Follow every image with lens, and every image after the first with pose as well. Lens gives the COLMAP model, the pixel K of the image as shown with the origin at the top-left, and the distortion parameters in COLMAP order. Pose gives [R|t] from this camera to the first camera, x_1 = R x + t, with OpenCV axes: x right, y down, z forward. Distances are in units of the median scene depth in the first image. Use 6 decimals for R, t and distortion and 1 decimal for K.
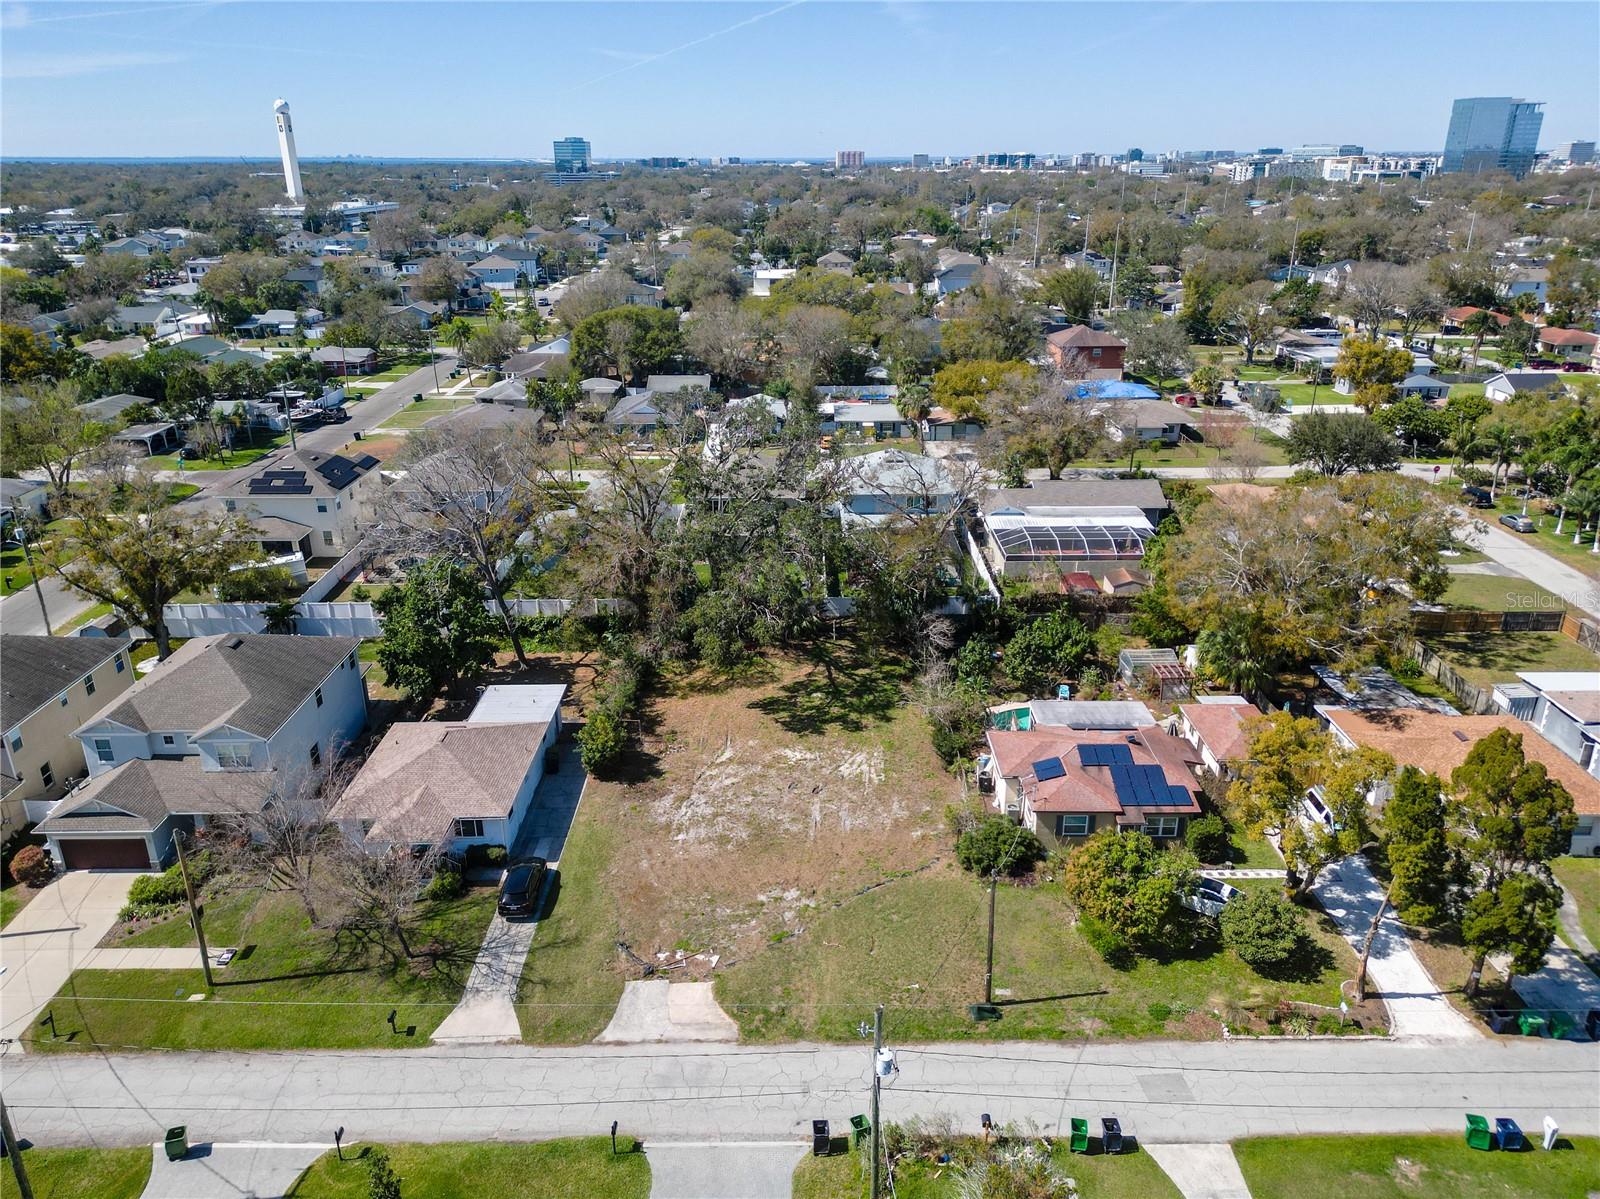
lens RADIAL K [[1129.7, 0, 800.0], [0, 1129.7, 599.5], [0, 0, 1]] dist [0.032025, -0.001644]
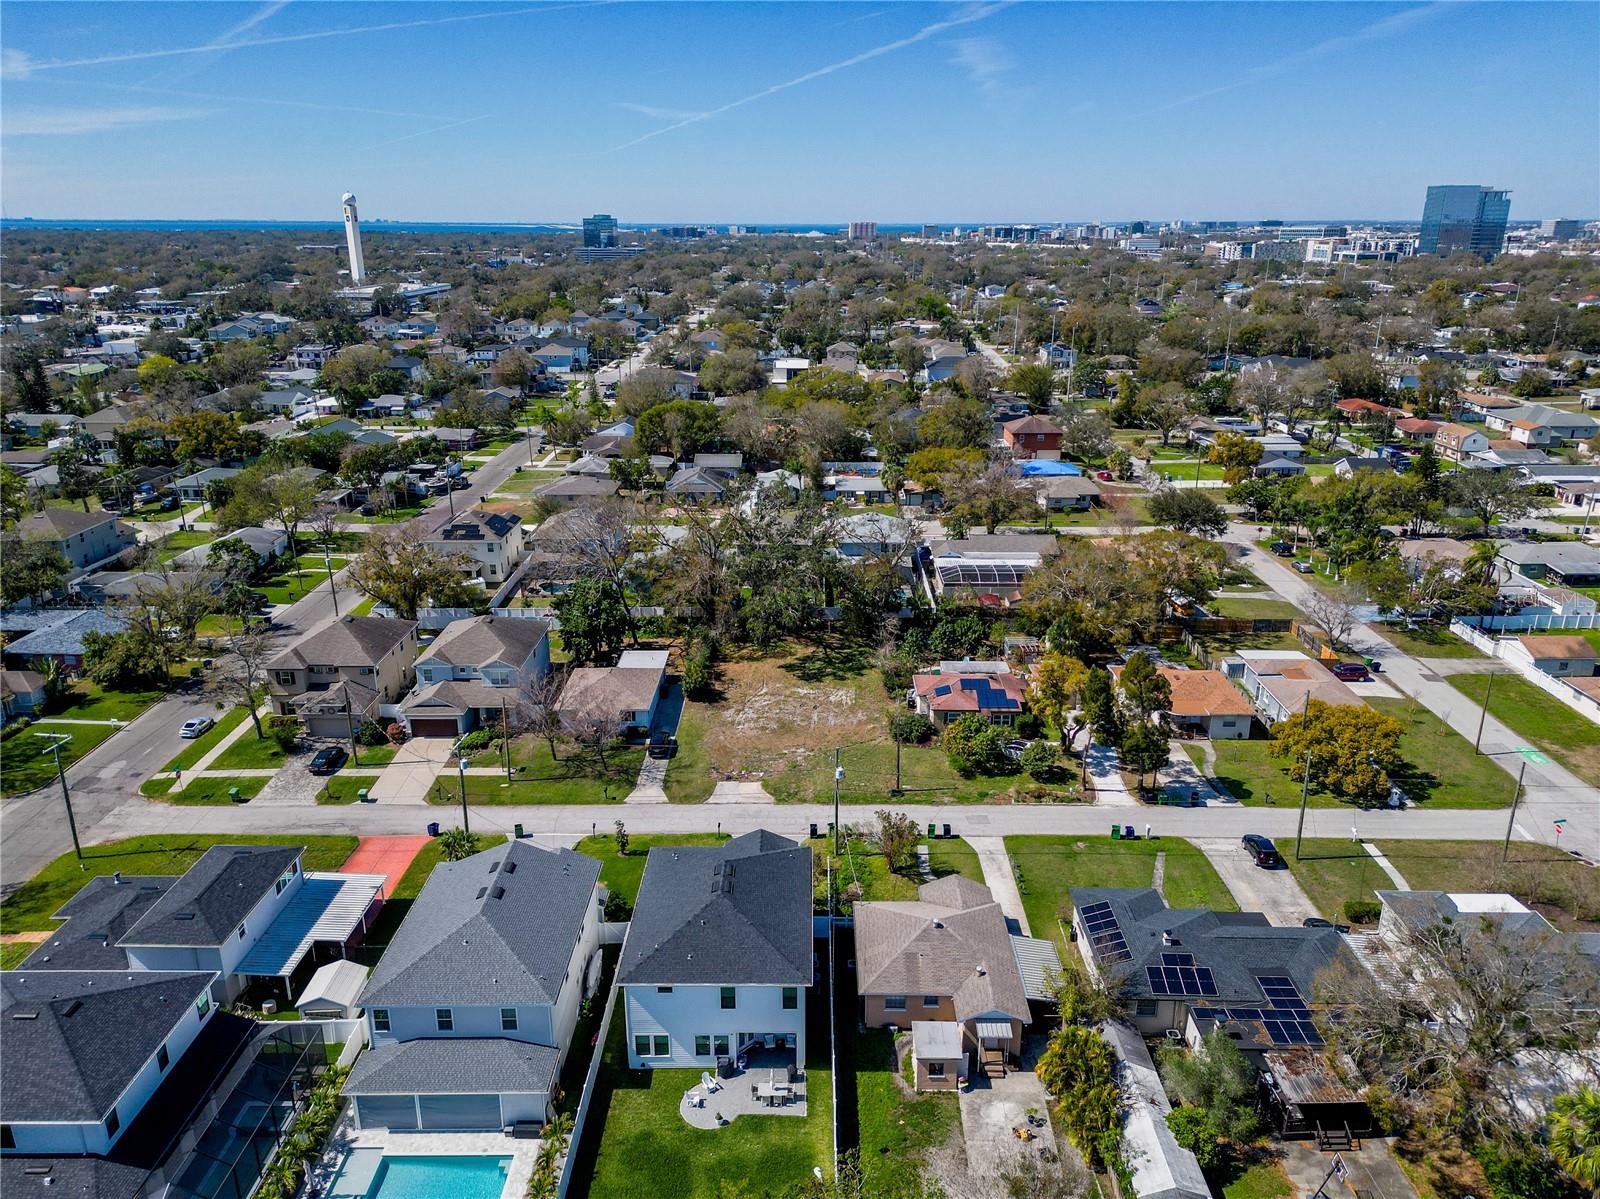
lens RADIAL K [[1129.7, 0, 800.0], [0, 1129.7, 599.5], [0, 0, 1]] dist [0.032025, -0.001644]
pose [[0.999914, 0.008106, -0.010284, 0.004345], [-0.008607, 0.998727, -0.049709, 0.055971], [0.009868, 0.049793, 0.998711, -0.481800]]
